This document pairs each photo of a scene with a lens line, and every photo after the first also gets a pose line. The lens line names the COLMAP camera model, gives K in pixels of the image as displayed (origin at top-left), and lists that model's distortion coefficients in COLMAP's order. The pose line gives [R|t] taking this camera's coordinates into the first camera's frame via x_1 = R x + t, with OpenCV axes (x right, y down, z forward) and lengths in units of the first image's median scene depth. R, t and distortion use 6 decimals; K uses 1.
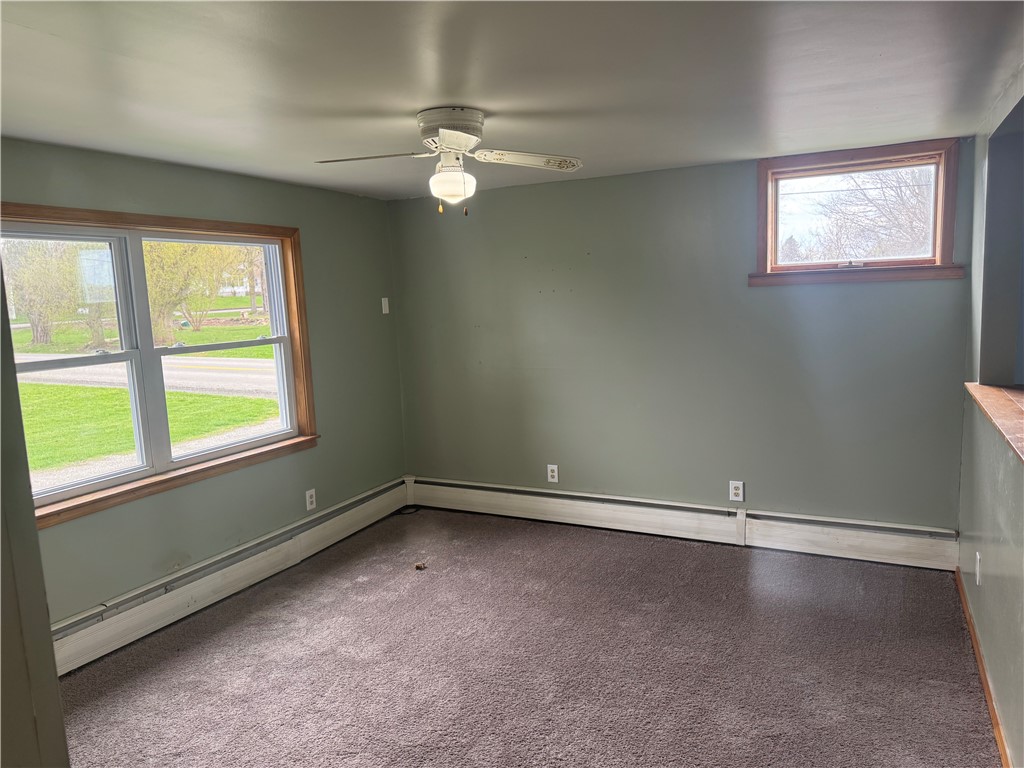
lens RADIAL K [[758.5, 0, 514.4], [0, 758.5, 386.0], [0, 0, 1]] dist [0.112610, -0.009298]
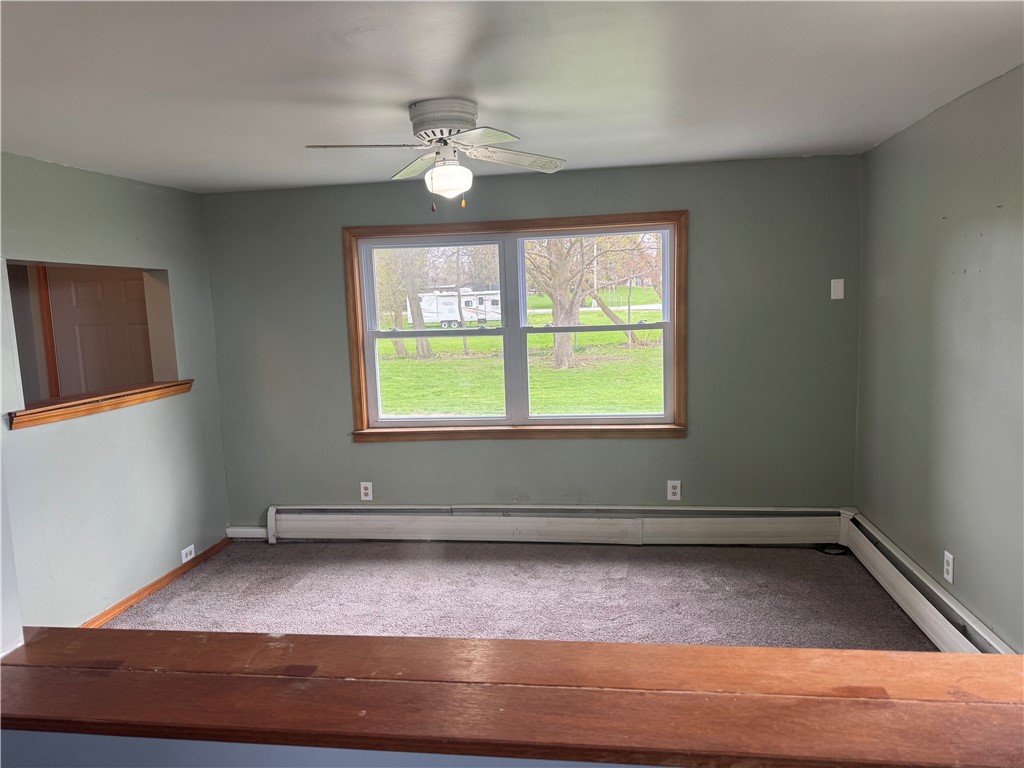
lens RADIAL K [[758.5, 0, 514.4], [0, 758.5, 383.9], [0, 0, 1]] dist [0.112610, -0.009298]
pose [[0.307902, 0.140074, -0.941050, 0.606559], [-0.096420, 0.988604, 0.115604, -0.084054], [0.946520, 0.055141, 0.317900, 0.522609]]
